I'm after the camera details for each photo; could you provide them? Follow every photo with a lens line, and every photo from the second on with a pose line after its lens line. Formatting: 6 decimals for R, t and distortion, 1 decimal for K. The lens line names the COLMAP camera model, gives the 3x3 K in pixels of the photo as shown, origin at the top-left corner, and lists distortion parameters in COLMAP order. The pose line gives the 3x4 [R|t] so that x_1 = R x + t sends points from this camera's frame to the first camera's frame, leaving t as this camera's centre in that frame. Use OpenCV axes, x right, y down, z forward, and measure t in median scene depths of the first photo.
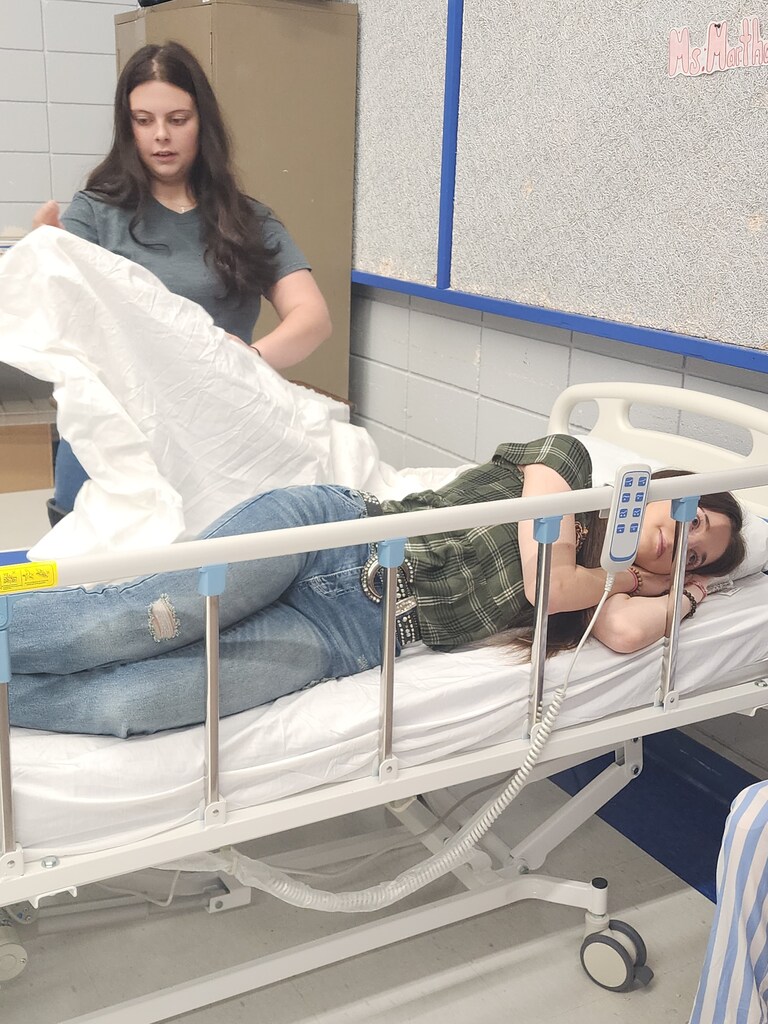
lens RADIAL K [[1210.6, 0, 324.9], [0, 1210.6, 496.7], [0, 0, 1]] dist [0.056575, 0.000000]
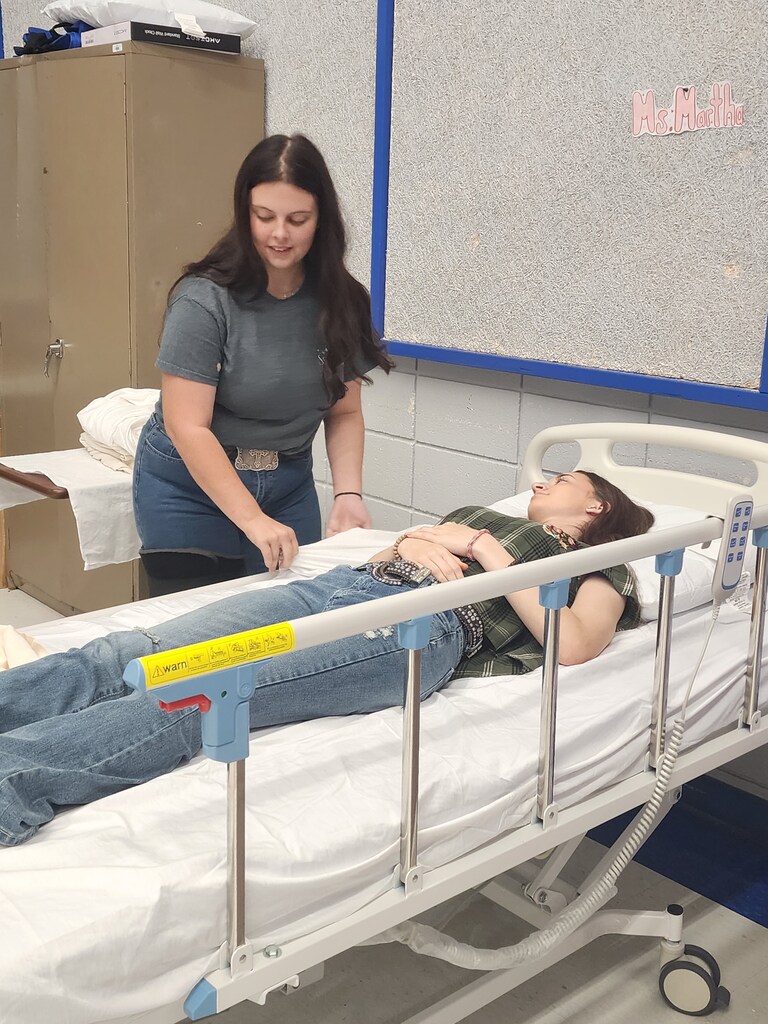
lens RADIAL K [[1210.6, 0, 382.7], [0, 1210.6, 493.9], [0, 0, 1]] dist [0.056575, 0.000000]
pose [[0.972126, -0.047969, 0.229500, -0.184296], [0.058962, 0.997406, -0.041279, -0.001811], [-0.226924, 0.053660, 0.972433, 0.034641]]
